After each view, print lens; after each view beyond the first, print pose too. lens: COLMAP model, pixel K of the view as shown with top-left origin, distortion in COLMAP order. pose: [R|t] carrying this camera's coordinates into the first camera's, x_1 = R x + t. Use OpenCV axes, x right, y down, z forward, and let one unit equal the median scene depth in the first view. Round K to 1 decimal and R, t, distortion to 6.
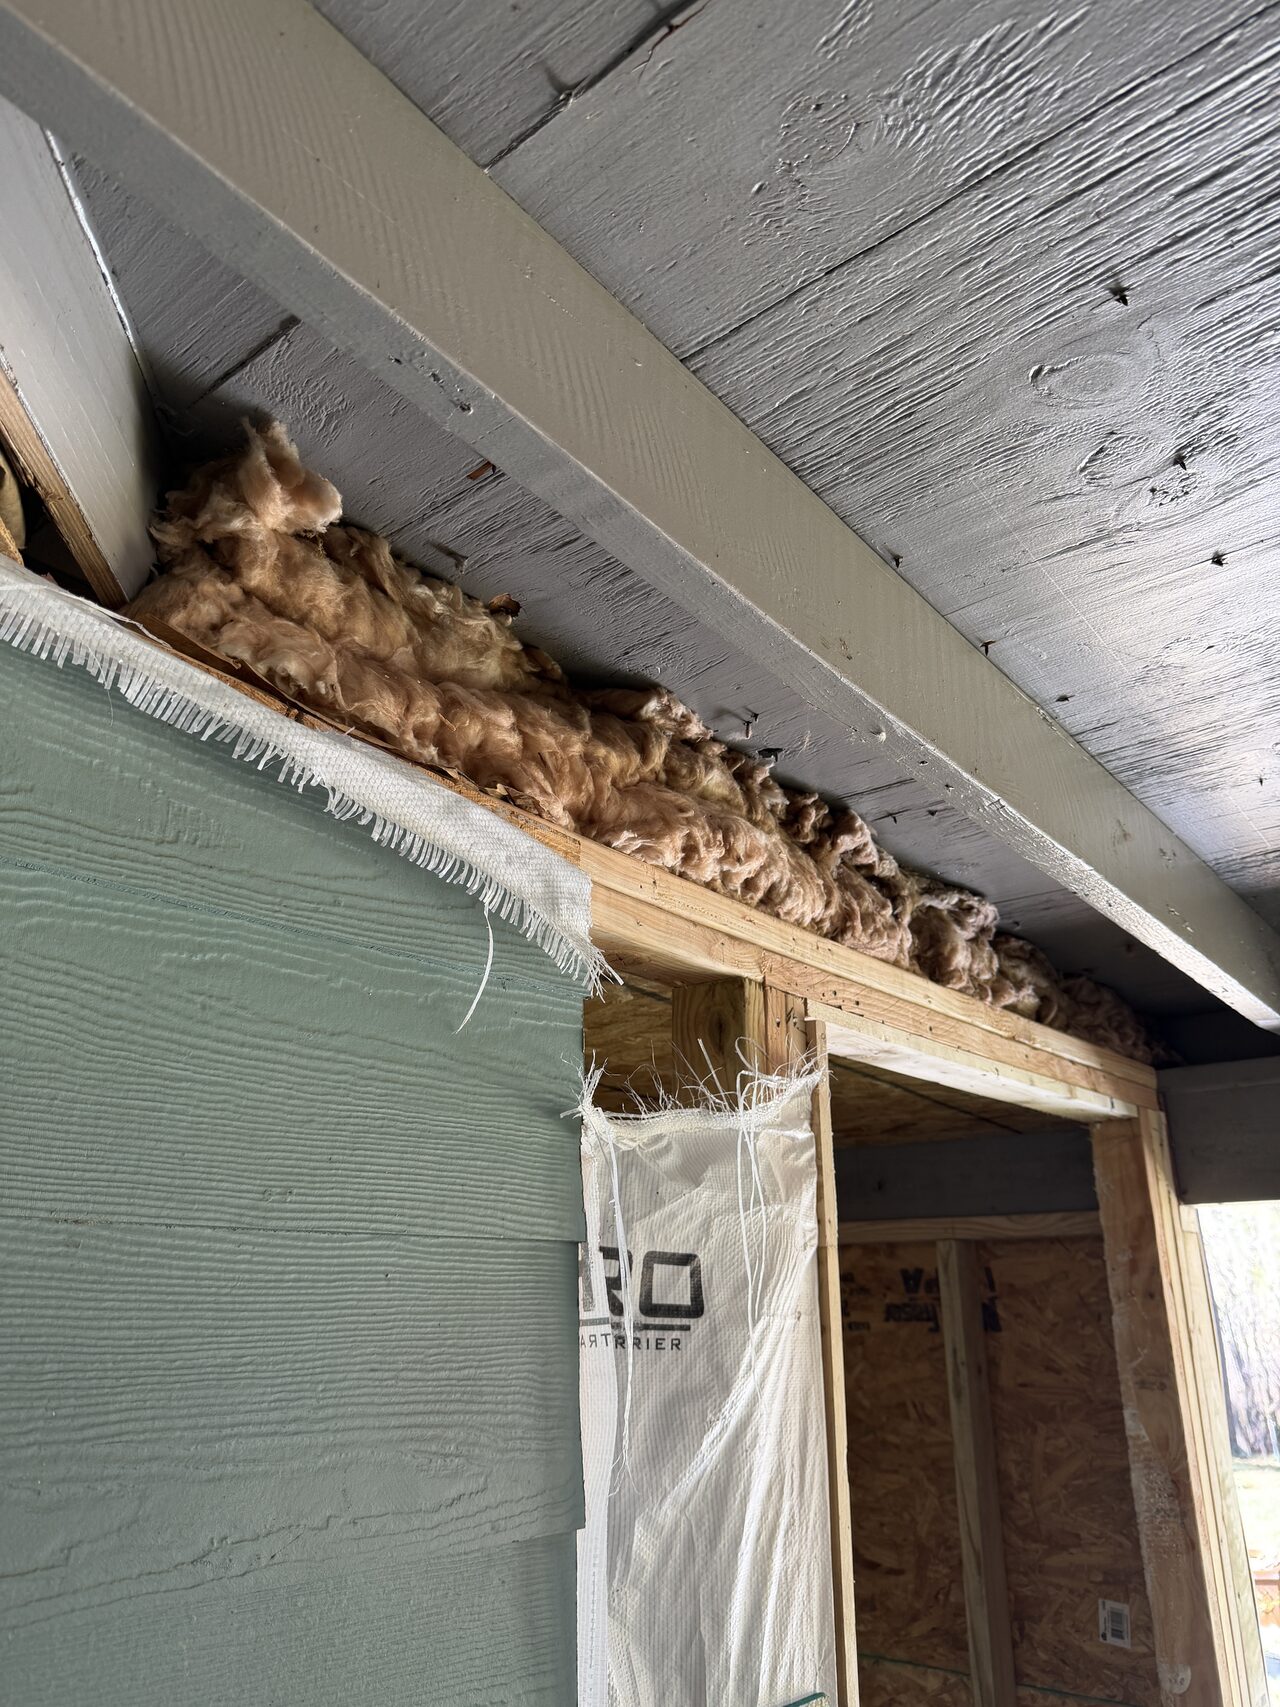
lens RADIAL K [[1196.9, 0, 638.1], [0, 1196.9, 854.9], [0, 0, 1]] dist [-0.008647, -0.008455]
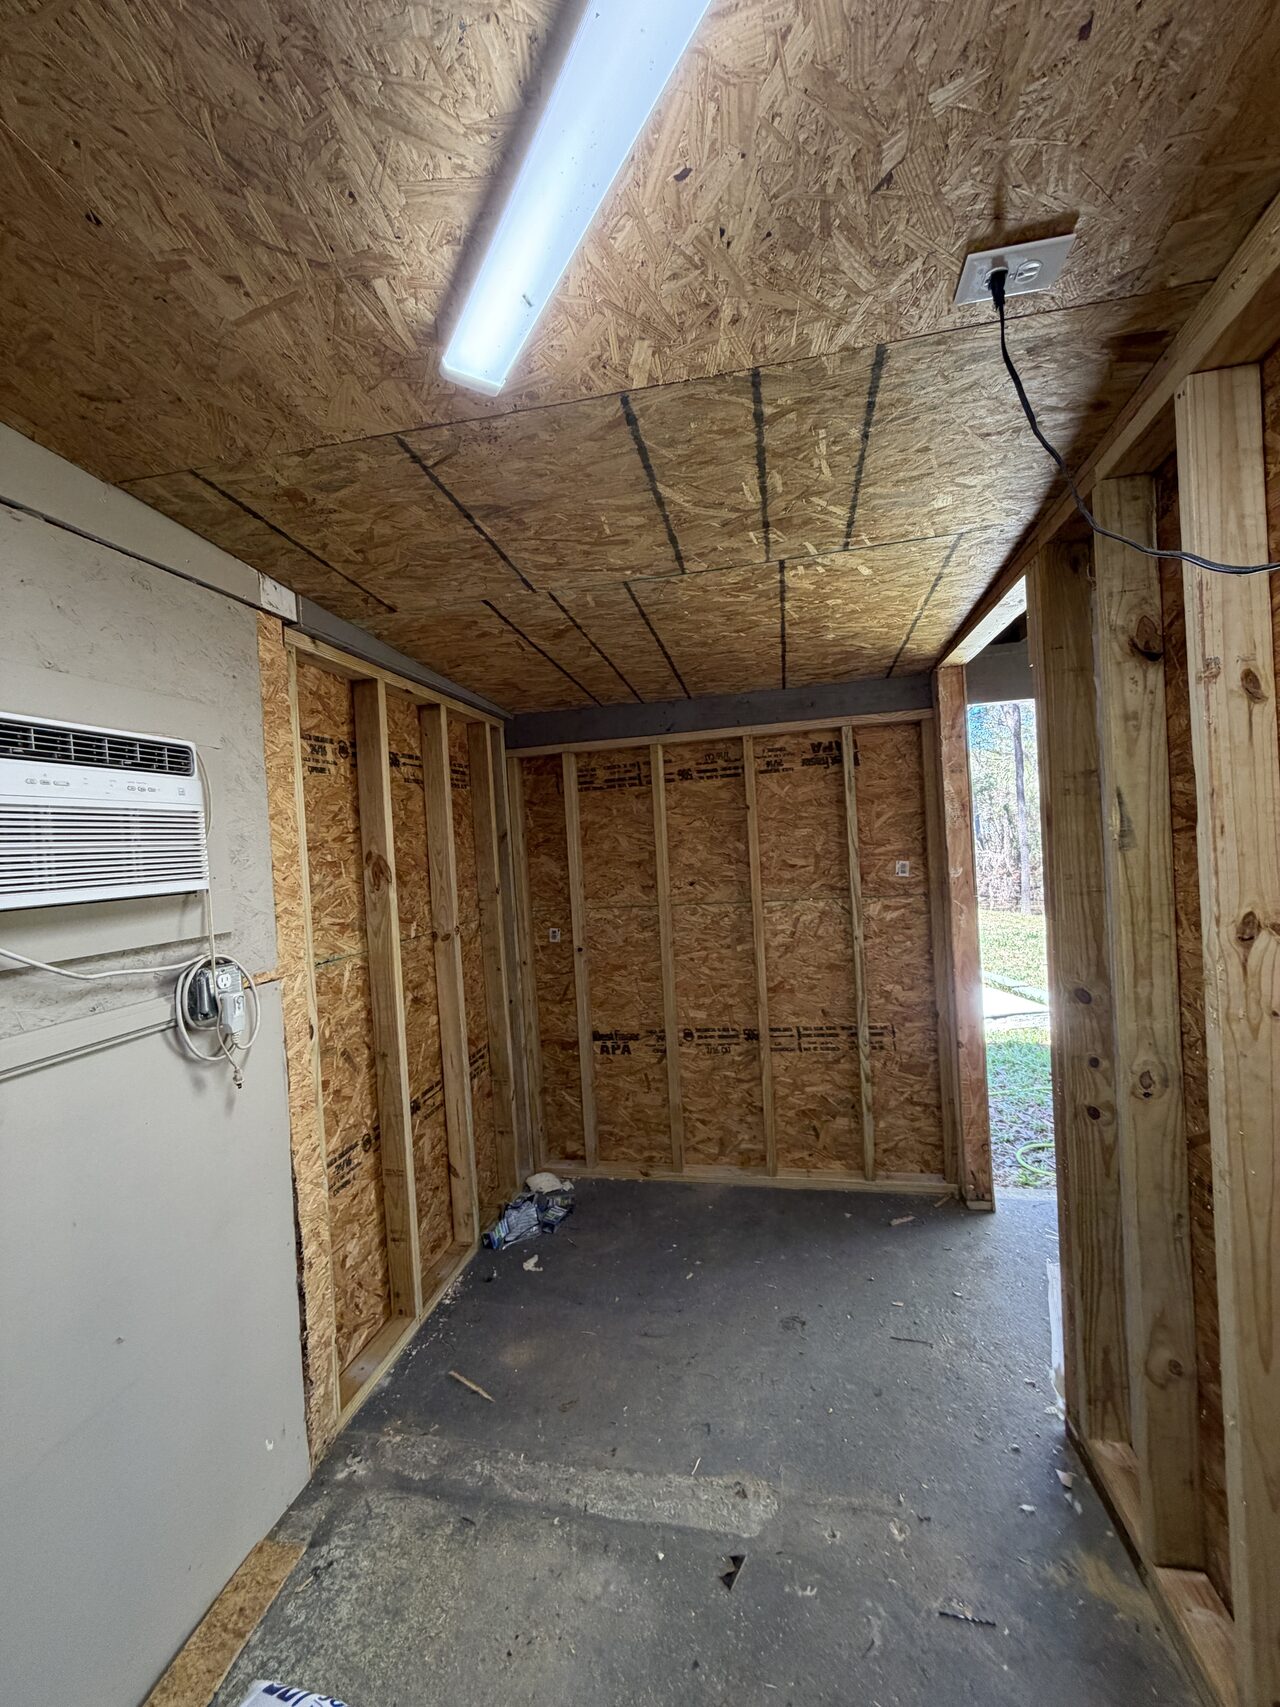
lens RADIAL K [[676.0, 0, 639.2], [0, 676.0, 850.2], [0, 0, 1]] dist [-0.001237, 0.000185]
pose [[0.874578, -0.059131, 0.481266, -0.737744], [-0.111347, 0.941521, 0.318025, 0.192987], [-0.471927, -0.331725, 0.816850, 0.081495]]
